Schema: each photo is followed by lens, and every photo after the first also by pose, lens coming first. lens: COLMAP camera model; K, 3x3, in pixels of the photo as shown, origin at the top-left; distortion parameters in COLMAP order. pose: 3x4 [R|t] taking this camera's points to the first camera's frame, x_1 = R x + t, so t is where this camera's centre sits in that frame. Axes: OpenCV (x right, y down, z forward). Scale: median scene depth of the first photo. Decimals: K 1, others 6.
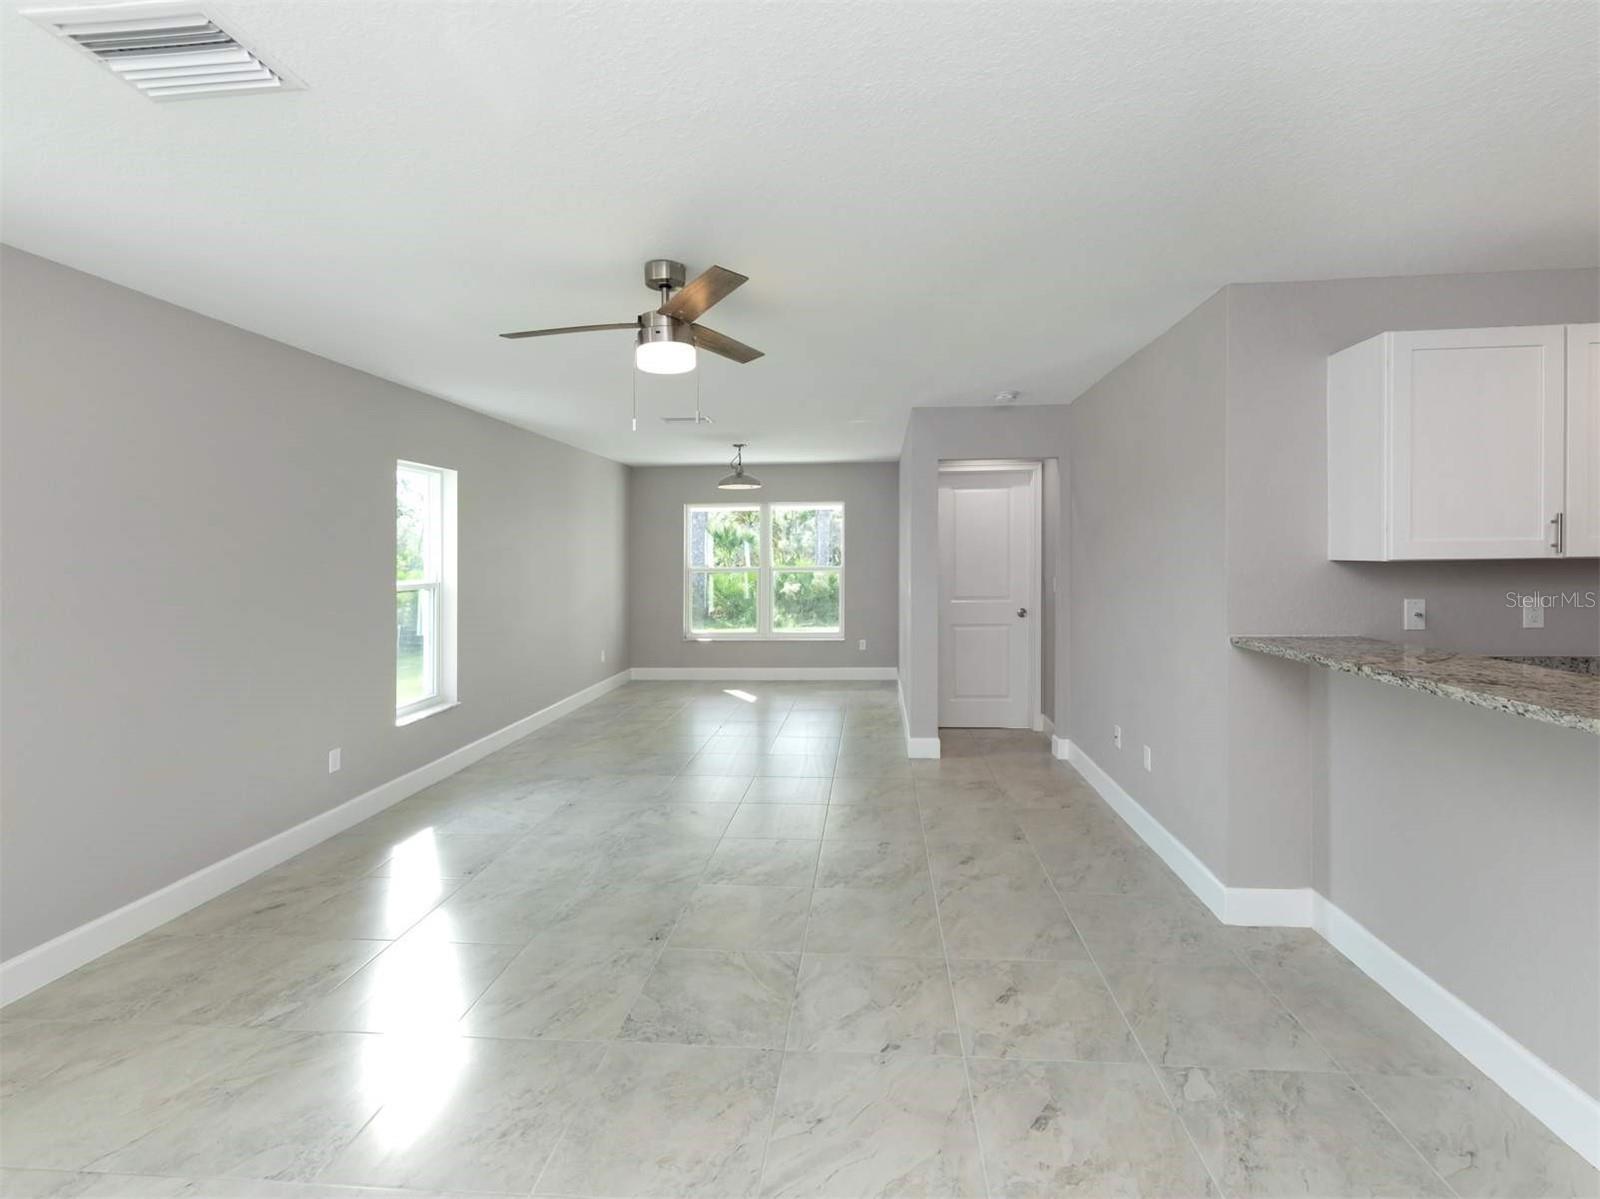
lens RADIAL K [[774.9, 0, 800.0], [0, 774.9, 599.5], [0, 0, 1]] dist [-0.000627, -0.000136]
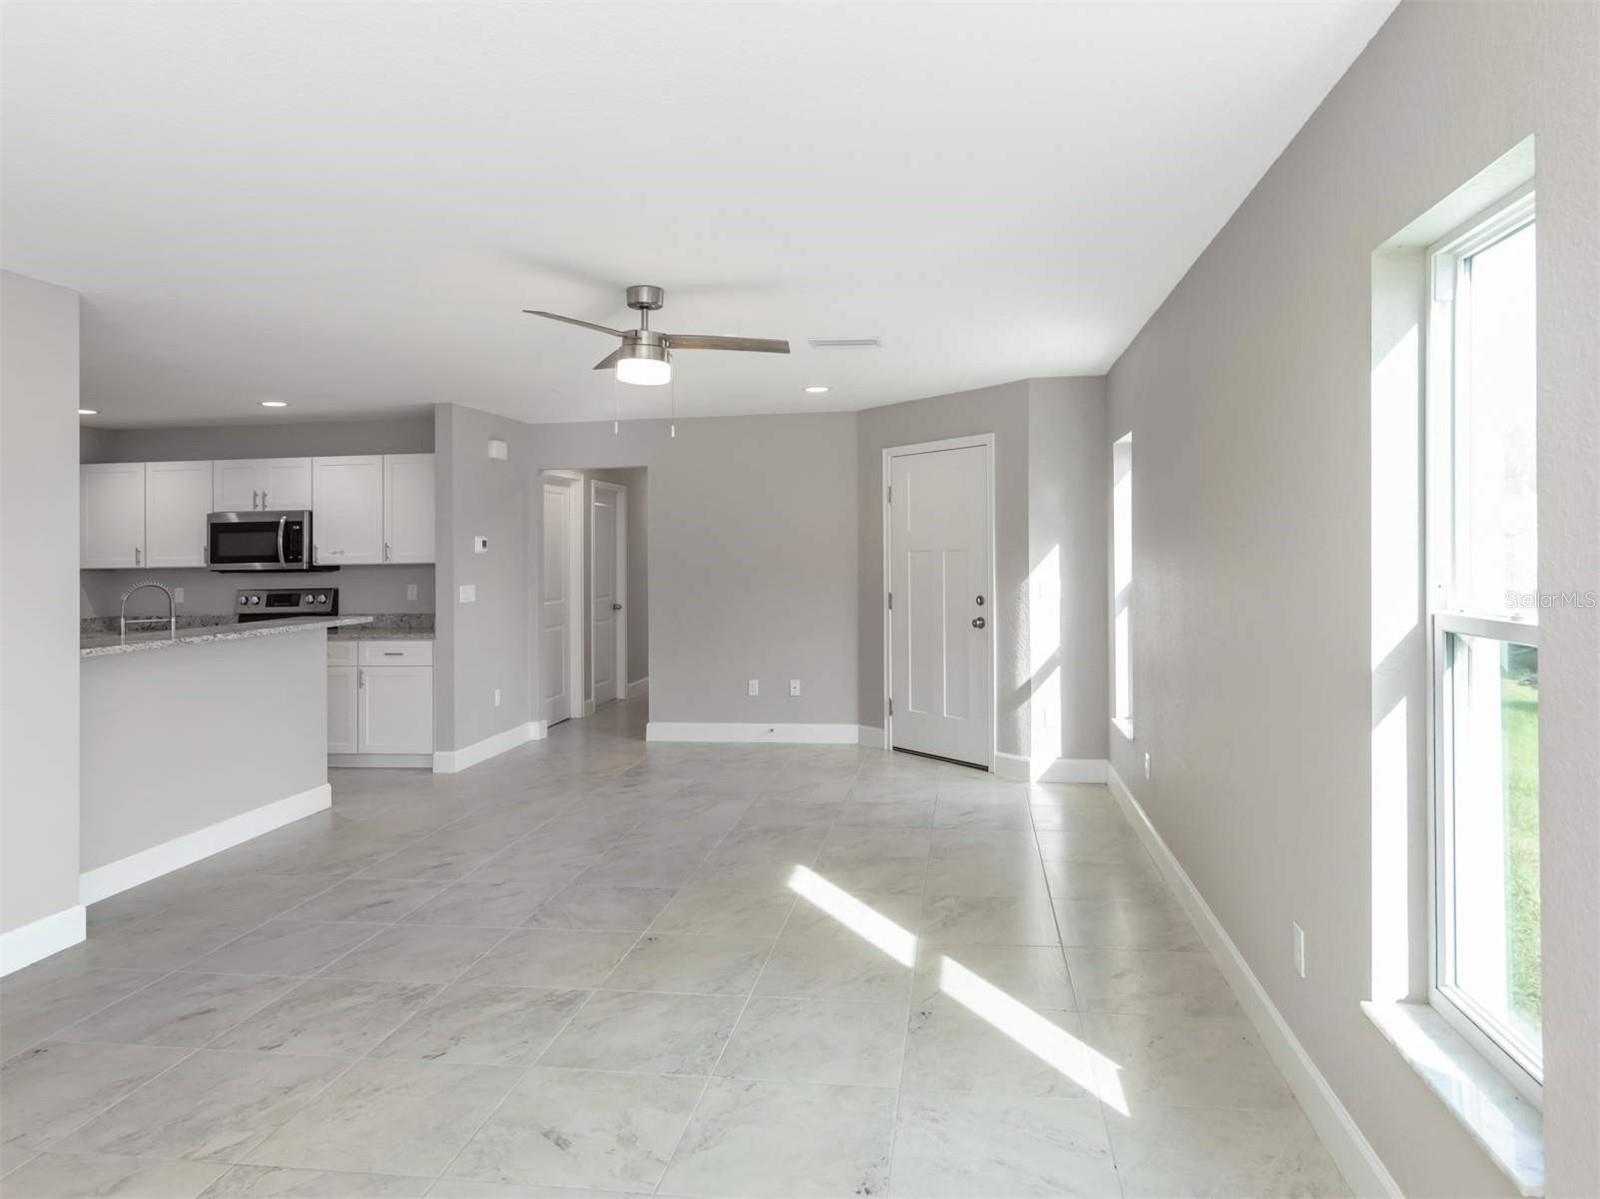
lens RADIAL K [[1106.3, 0, 800.0], [0, 1106.3, 599.5], [0, 0, 1]] dist [-0.000019, -0.000331]
pose [[-0.998205, 0.023490, 0.055097, -0.472612], [0.028760, 0.994879, 0.096894, -0.131208], [-0.052539, 0.098304, -0.993769, 2.397818]]
